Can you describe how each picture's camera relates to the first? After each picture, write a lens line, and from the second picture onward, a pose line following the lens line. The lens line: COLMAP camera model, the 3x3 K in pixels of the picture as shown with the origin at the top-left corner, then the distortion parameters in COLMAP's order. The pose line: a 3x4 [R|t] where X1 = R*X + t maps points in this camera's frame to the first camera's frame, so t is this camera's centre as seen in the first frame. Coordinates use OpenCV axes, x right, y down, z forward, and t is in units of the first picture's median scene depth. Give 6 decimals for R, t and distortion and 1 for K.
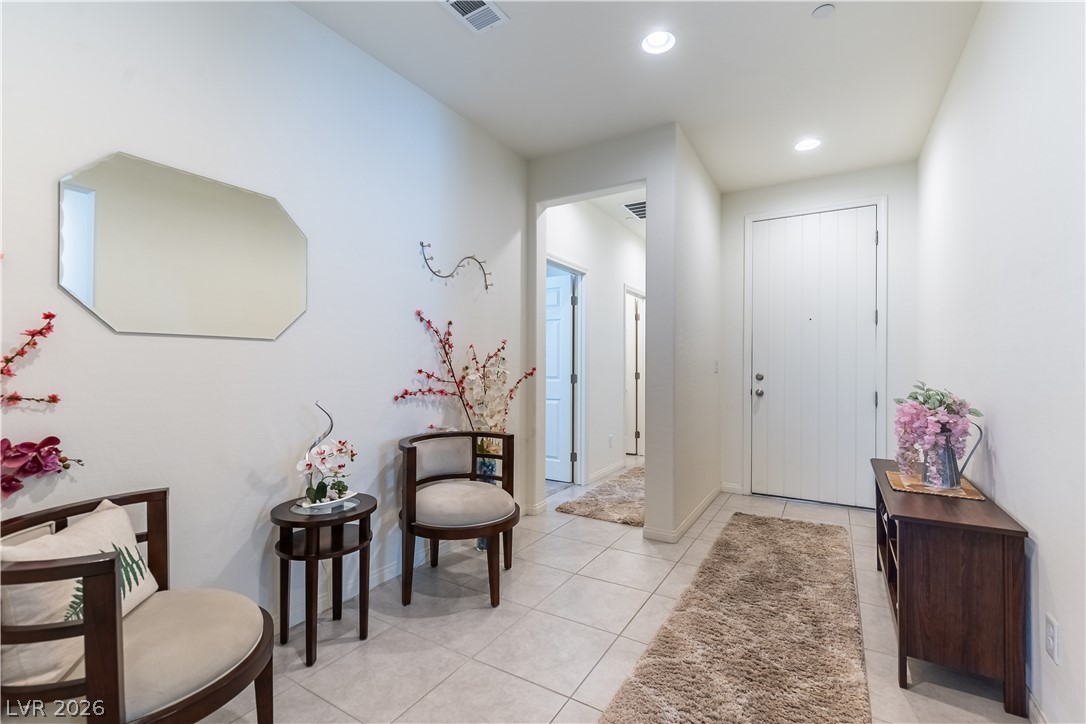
lens RADIAL K [[487.4, 0, 544.2], [0, 487.4, 363.2], [0, 0, 1]] dist [0.002466, 0.000148]
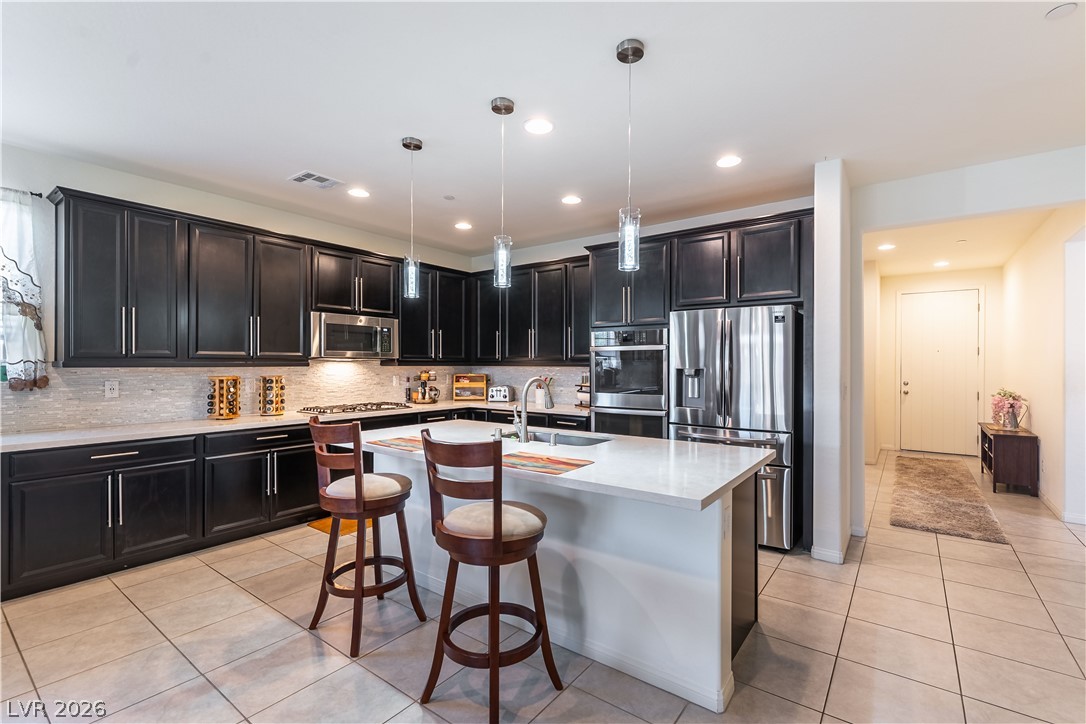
lens RADIAL K [[487.4, 0, 567.0], [0, 487.4, 363.9], [0, 0, 1]] dist [0.002466, 0.000148]
pose [[0.996867, 0.001502, -0.079080, -1.327385], [-0.001226, 0.999993, 0.003542, -0.095738], [0.079085, -0.003434, 0.996862, -1.767037]]
